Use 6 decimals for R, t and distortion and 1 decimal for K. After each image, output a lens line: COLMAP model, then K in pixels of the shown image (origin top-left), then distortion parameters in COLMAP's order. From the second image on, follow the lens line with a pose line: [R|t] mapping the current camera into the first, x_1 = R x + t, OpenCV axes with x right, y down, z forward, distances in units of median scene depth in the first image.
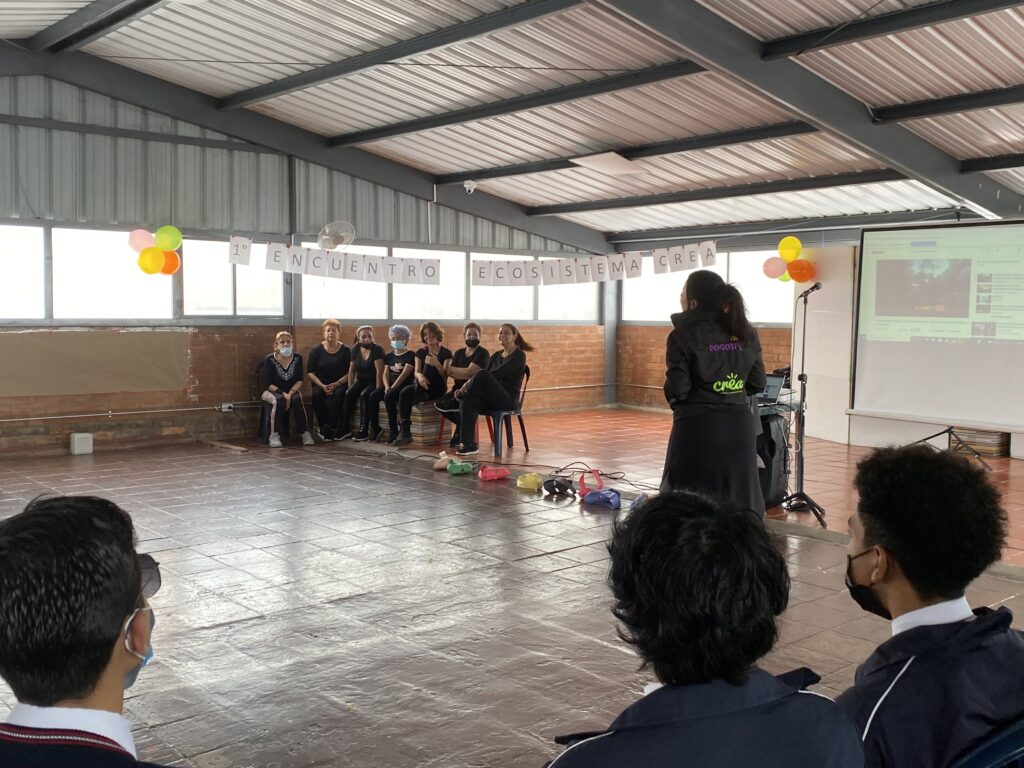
lens RADIAL K [[1034.1, 0, 519.7], [0, 1034.1, 379.1], [0, 0, 1]] dist [0.029168, 0.000000]
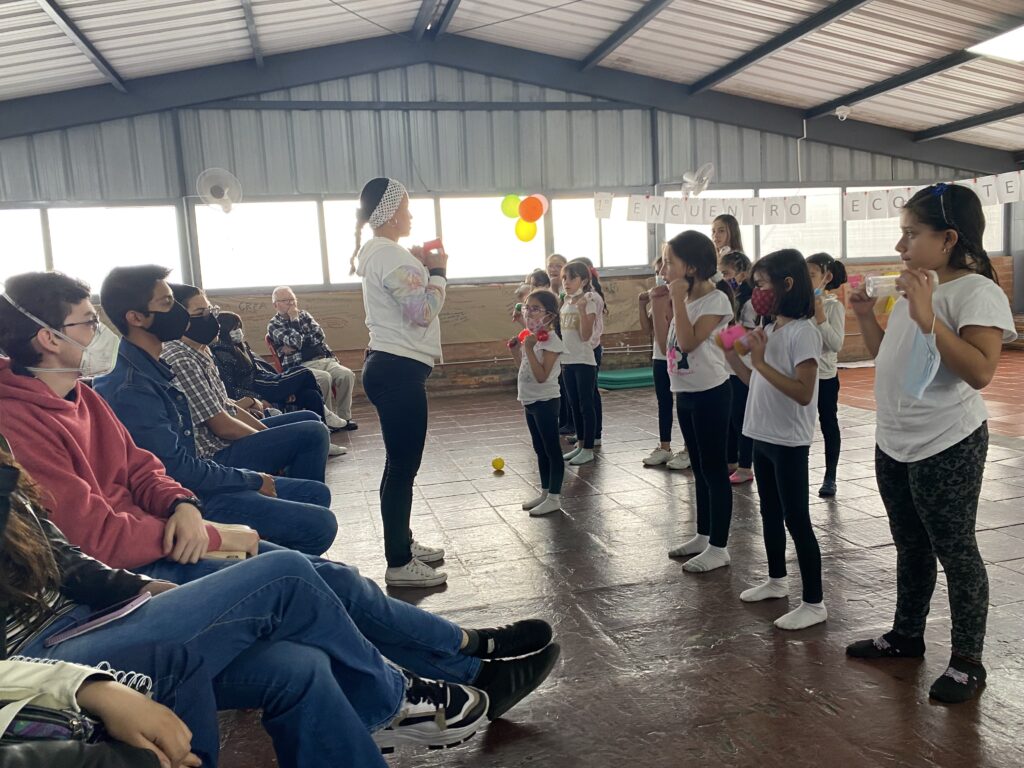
lens RADIAL K [[783.0, 0, 502.3], [0, 783.0, 386.0], [0, 0, 1]] dist [0.036762, -0.041955]
pose [[0.883604, -0.004157, -0.468217, 0.014467], [0.031710, 0.998196, 0.050979, 0.017636], [0.467161, -0.059893, 0.882142, 0.230206]]
